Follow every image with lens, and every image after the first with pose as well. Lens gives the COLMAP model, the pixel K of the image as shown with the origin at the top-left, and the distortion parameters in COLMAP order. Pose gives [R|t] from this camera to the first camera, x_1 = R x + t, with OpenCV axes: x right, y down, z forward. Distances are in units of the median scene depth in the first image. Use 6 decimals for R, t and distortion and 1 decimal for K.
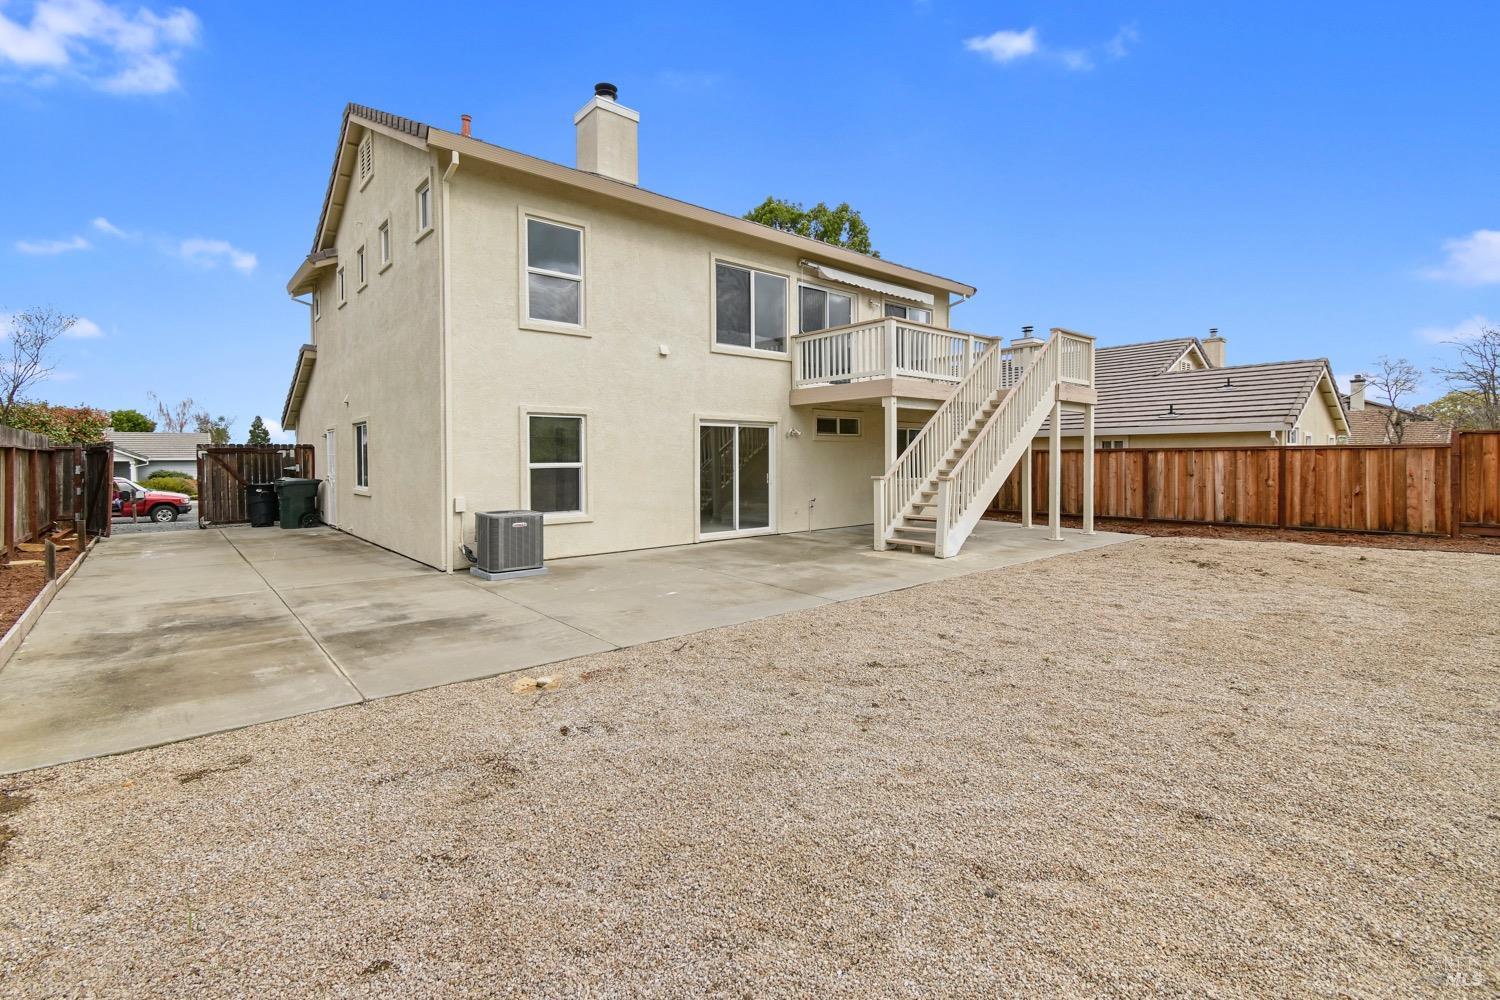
lens RADIAL K [[666.1, 0, 726.2], [0, 666.1, 461.7], [0, 0, 1]] dist [0.005383, -0.002601]
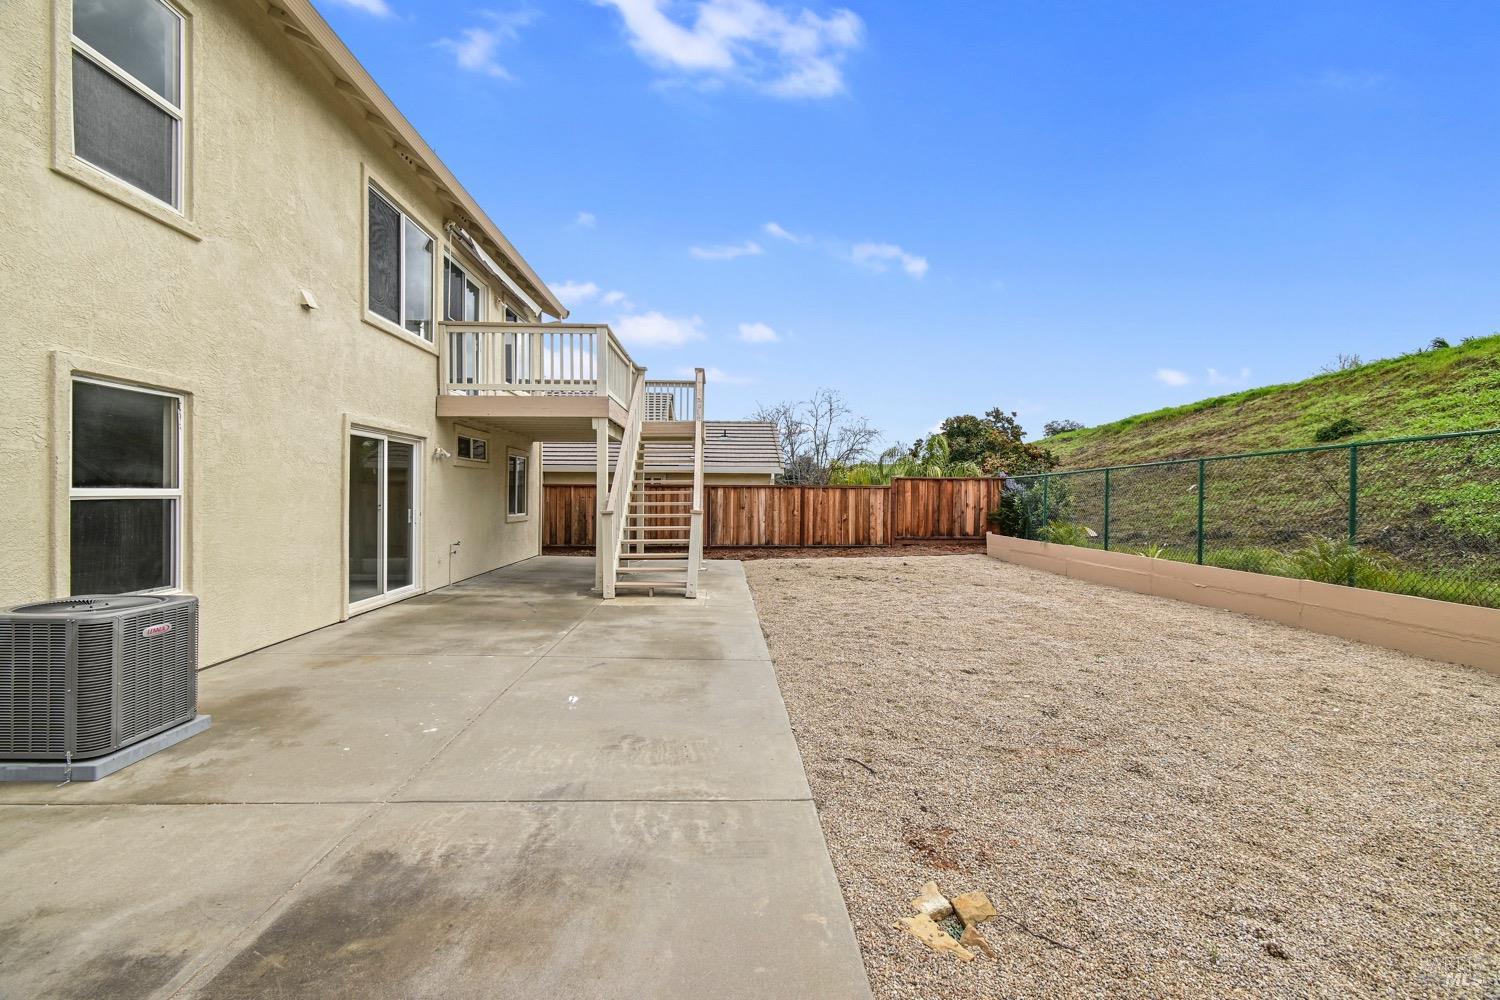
lens RADIAL K [[666.1, 0, 742.5], [0, 666.1, 499.6], [0, 0, 1]] dist [0.005383, -0.002601]
pose [[0.613071, 0.002910, 0.790022, -0.292816], [-0.004191, 0.999991, -0.000431, 0.006521], [-0.790016, -0.003046, 0.613078, 0.305757]]
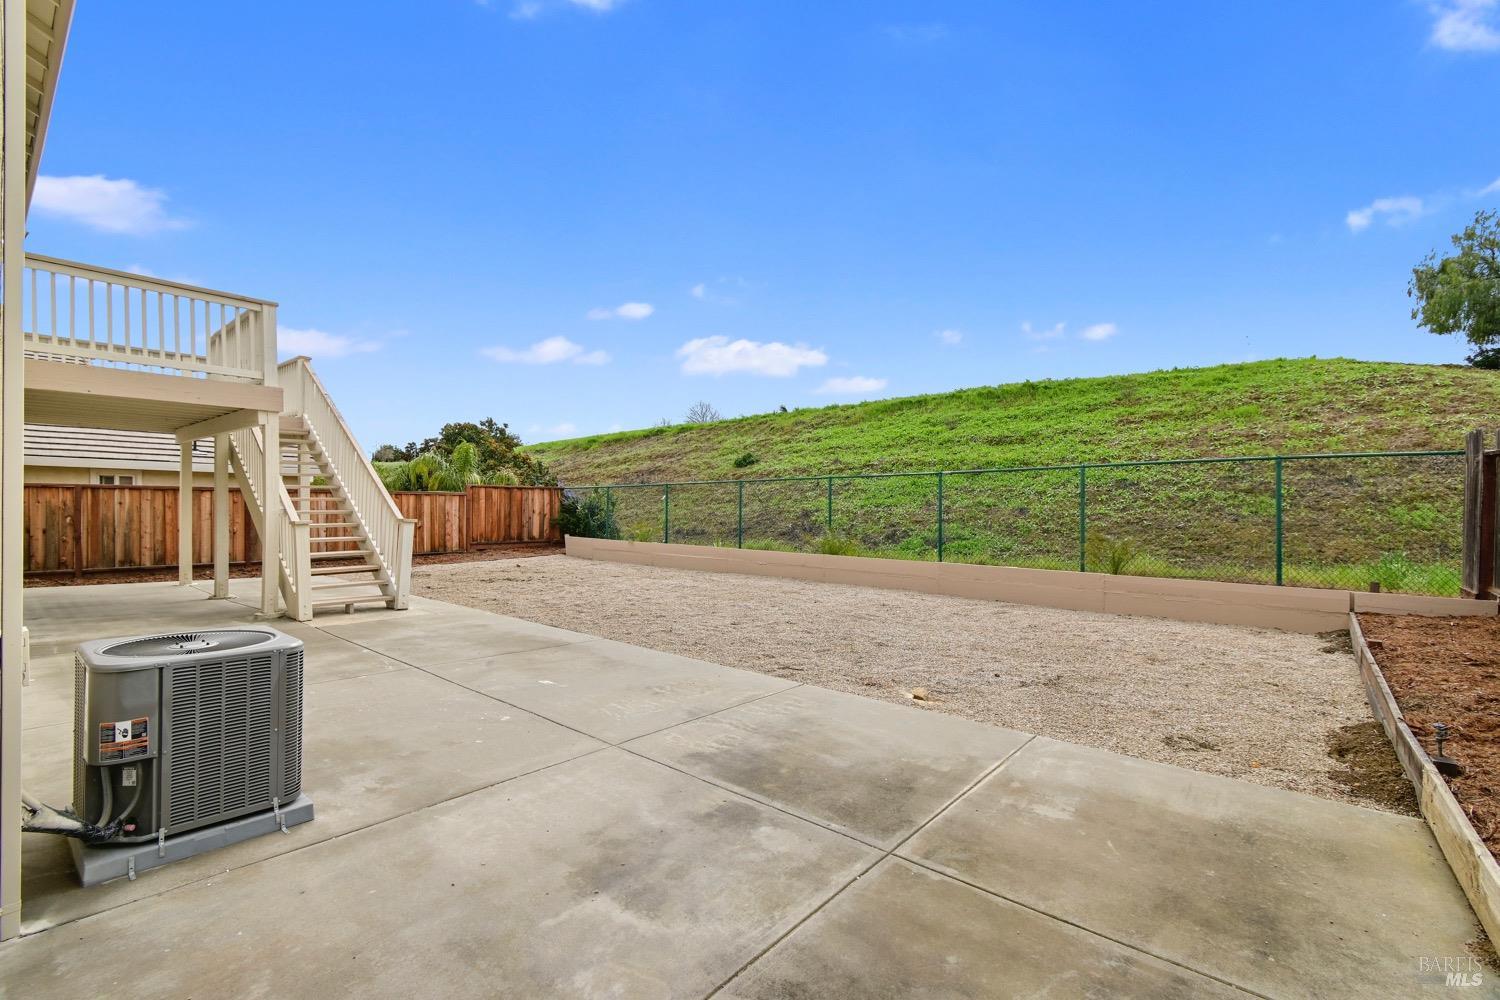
lens RADIAL K [[666.1, 0, 744.8], [0, 666.1, 506.7], [0, 0, 1]] dist [0.005383, -0.002601]
pose [[-0.165895, 0.000418, 0.986143, -0.513549], [-0.007235, 0.999972, -0.001641, 0.003335], [-0.986117, -0.007407, -0.165888, 0.560755]]
